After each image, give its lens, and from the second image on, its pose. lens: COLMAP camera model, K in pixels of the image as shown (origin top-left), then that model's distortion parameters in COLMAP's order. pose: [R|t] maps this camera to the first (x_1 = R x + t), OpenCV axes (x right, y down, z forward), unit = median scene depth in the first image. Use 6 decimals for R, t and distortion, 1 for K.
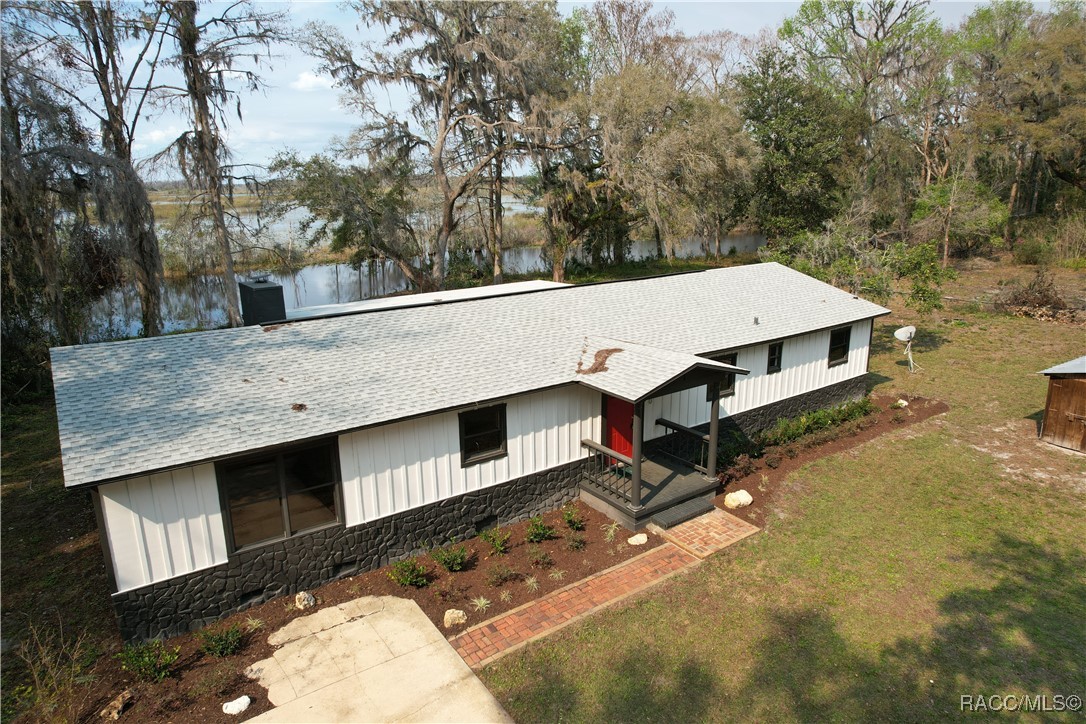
lens RADIAL K [[692.1, 0, 547.7], [0, 692.1, 360.0], [0, 0, 1]] dist [-0.086156, 0.074116]
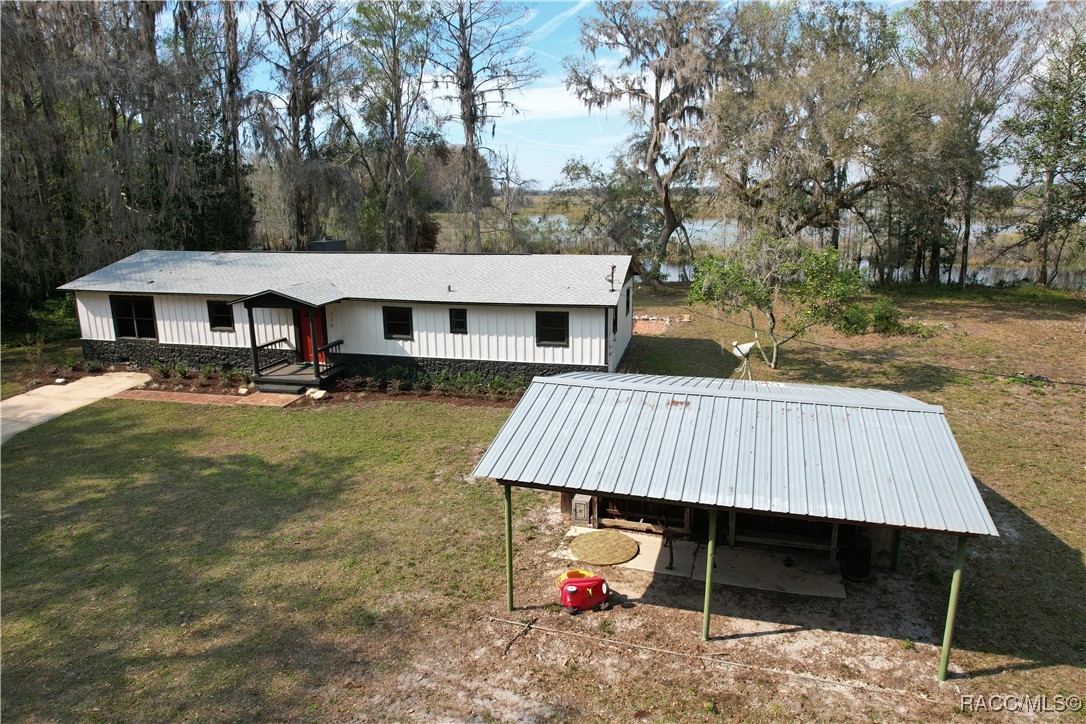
lens RADIAL K [[692.1, 0, 547.7], [0, 692.1, 360.0], [0, 0, 1]] dist [-0.086156, 0.074116]
pose [[0.671361, 0.182387, -0.718338, 1.400305], [-0.191249, 0.979054, 0.069842, -0.054078], [0.716030, 0.090492, 0.692180, 0.291103]]
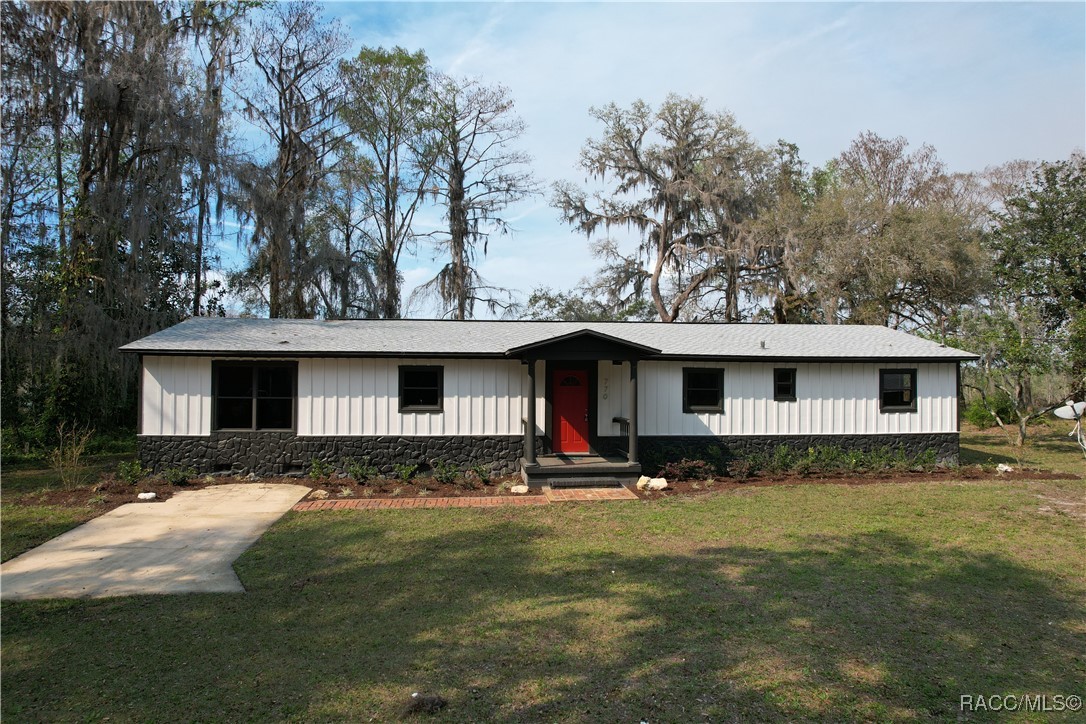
lens RADIAL K [[683.8, 0, 543.0], [0, 683.8, 362.0], [0, 0, 1]] dist [-0.049810, -0.000050]
pose [[0.869243, 0.005410, -0.494355, 0.530389], [-0.138209, 0.962731, -0.232482, 0.241297], [0.474673, 0.270407, 0.837595, 0.063899]]
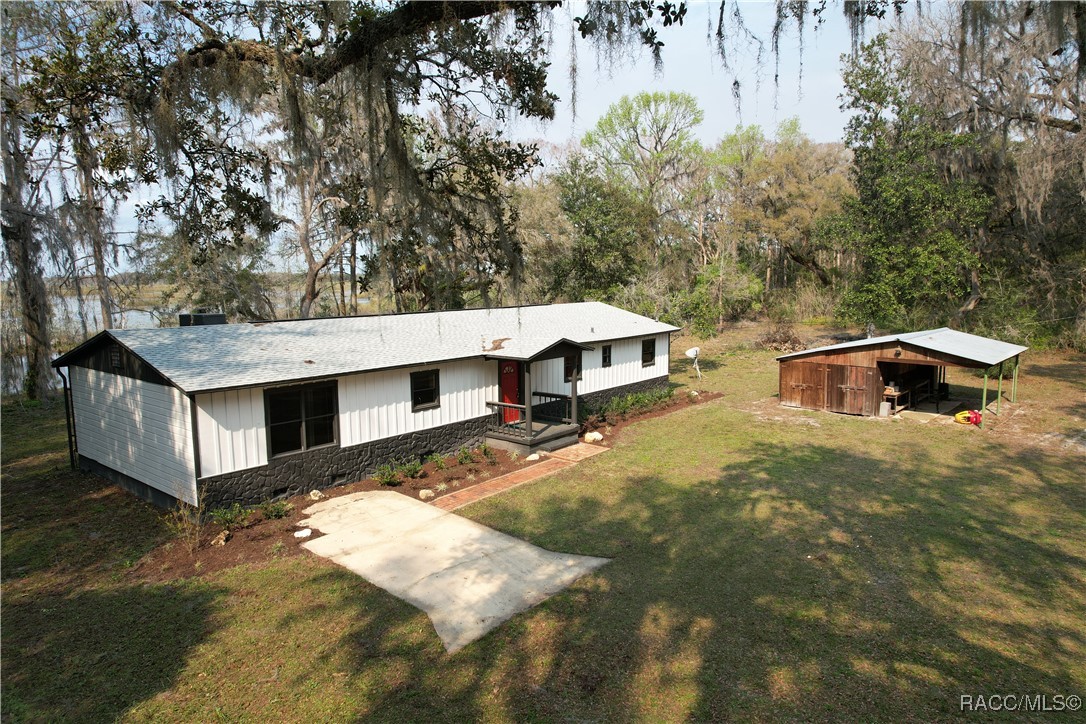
lens RADIAL K [[692.1, 0, 547.7], [0, 692.1, 360.0], [0, 0, 1]] dist [-0.086156, 0.074116]
pose [[0.964176, -0.027953, 0.263787, -0.174218], [0.064066, 0.989532, -0.129311, 0.192500], [-0.257411, 0.141578, 0.955874, -0.355245]]
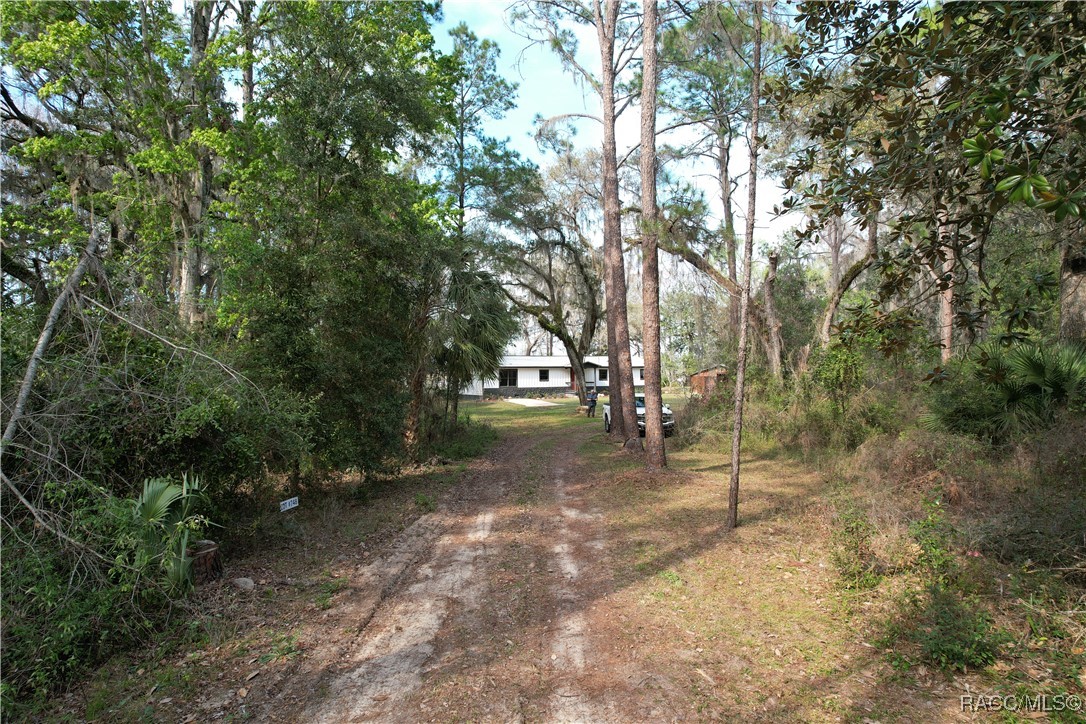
lens RADIAL K [[692.1, 0, 547.7], [0, 692.1, 360.0], [0, 0, 1]] dist [-0.086156, 0.074116]
pose [[0.996712, 0.004109, -0.080918, 0.255516], [-0.025182, 0.964962, -0.261178, 0.995182], [0.077009, 0.262357, 0.961893, -2.907609]]
